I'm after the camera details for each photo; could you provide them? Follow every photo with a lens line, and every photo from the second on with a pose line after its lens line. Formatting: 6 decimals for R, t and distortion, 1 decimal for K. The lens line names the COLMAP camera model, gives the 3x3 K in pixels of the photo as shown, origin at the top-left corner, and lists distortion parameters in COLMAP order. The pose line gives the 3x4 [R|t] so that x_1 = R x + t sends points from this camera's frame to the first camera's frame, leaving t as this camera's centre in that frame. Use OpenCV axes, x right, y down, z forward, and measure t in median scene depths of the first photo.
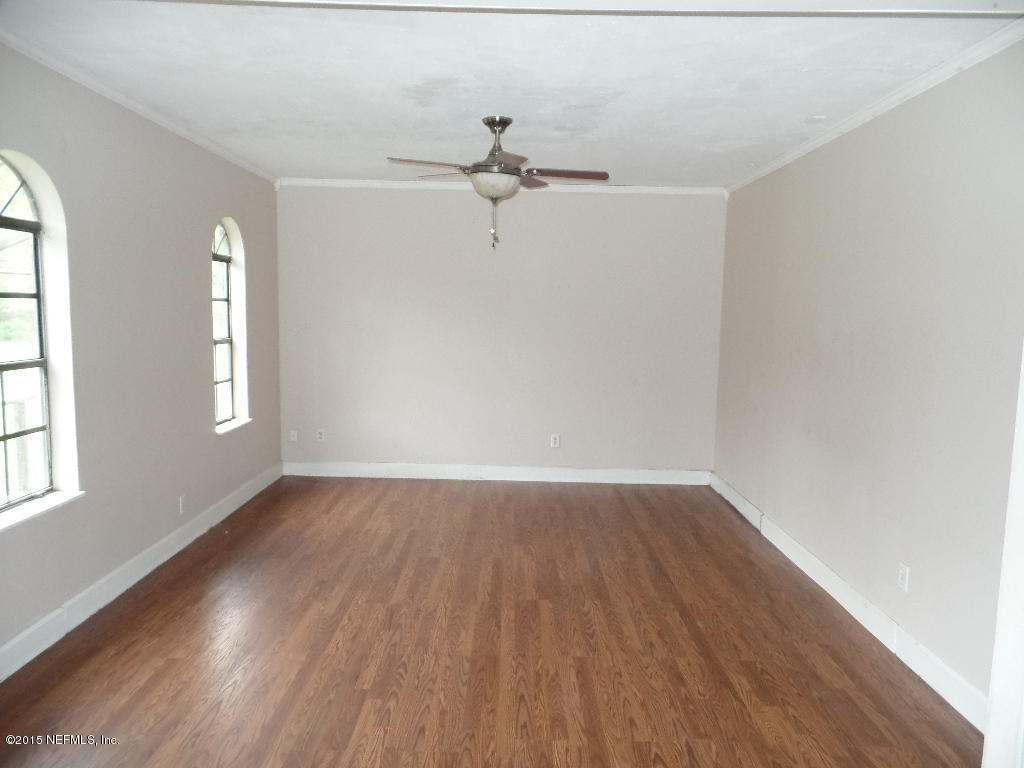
lens RADIAL K [[708.8, 0, 521.9], [0, 708.8, 385.9], [0, 0, 1]] dist [0.021064, 0.007598]
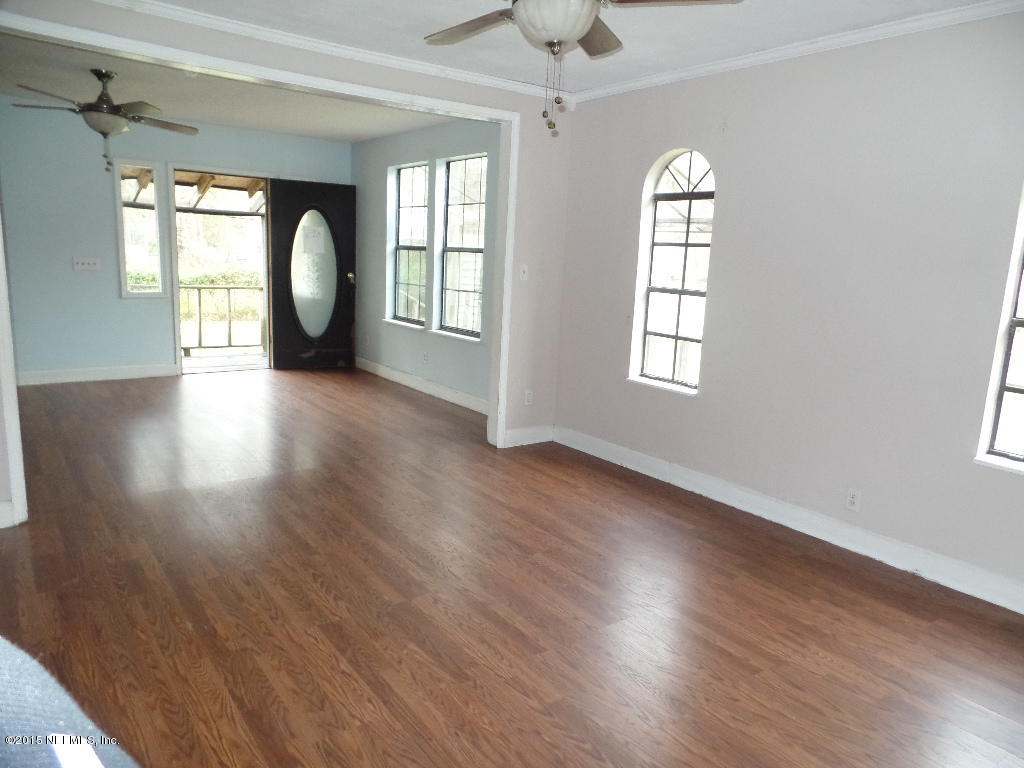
lens RADIAL K [[708.8, 0, 510.4], [0, 708.8, 379.3], [0, 0, 1]] dist [0.021064, 0.007598]
pose [[-0.809866, 0.051442, -0.584355, 0.380901], [-0.122821, 0.959199, 0.254660, -0.151245], [0.573613, 0.278012, -0.770505, 1.613858]]
